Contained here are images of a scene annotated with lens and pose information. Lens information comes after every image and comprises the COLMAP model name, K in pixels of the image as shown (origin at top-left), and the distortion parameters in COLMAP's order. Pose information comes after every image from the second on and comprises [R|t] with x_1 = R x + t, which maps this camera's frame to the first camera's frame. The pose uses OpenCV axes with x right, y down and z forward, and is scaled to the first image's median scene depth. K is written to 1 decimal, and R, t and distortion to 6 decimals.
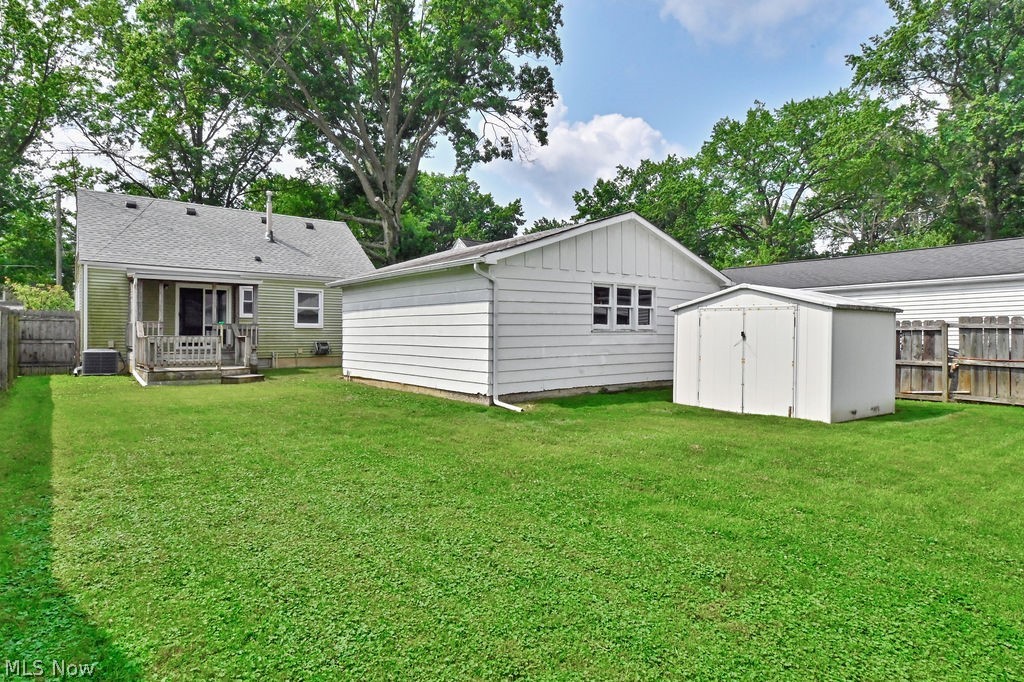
lens RADIAL K [[551.4, 0, 512.0], [0, 551.4, 341.0], [0, 0, 1]] dist [-0.000613, -0.000107]
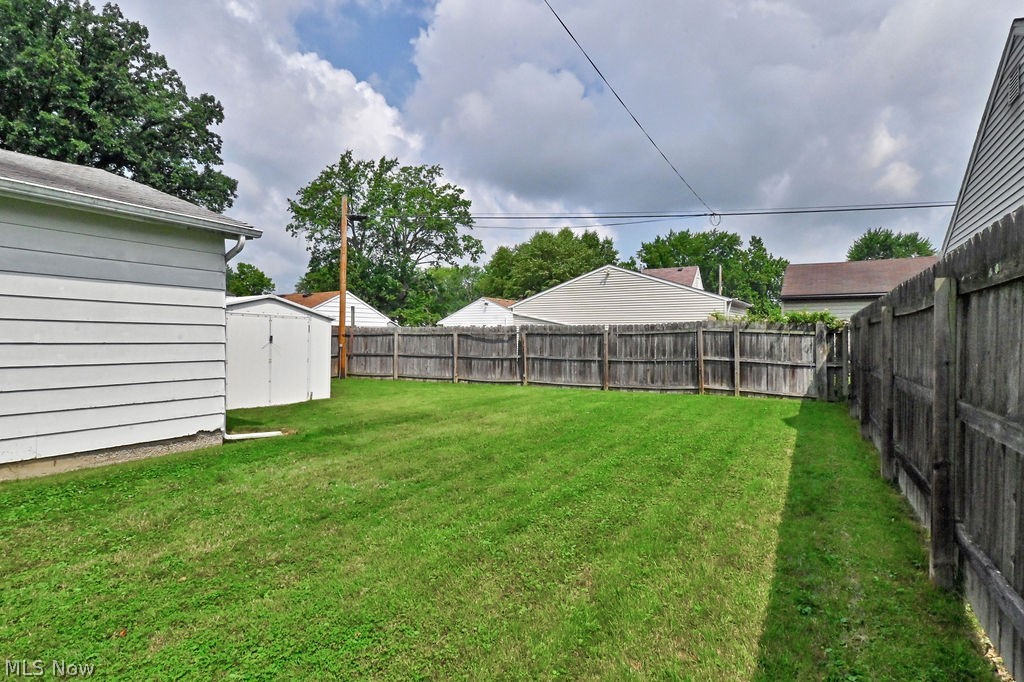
lens RADIAL K [[542.2, 0, 512.0], [0, 542.2, 341.0], [0, 0, 1]] dist [0.000087, -0.000036]
pose [[-0.365949, -0.008751, 0.930594, -0.817952], [0.006308, 0.999909, 0.011883, -0.016370], [-0.930614, 0.010218, -0.365860, 0.943901]]
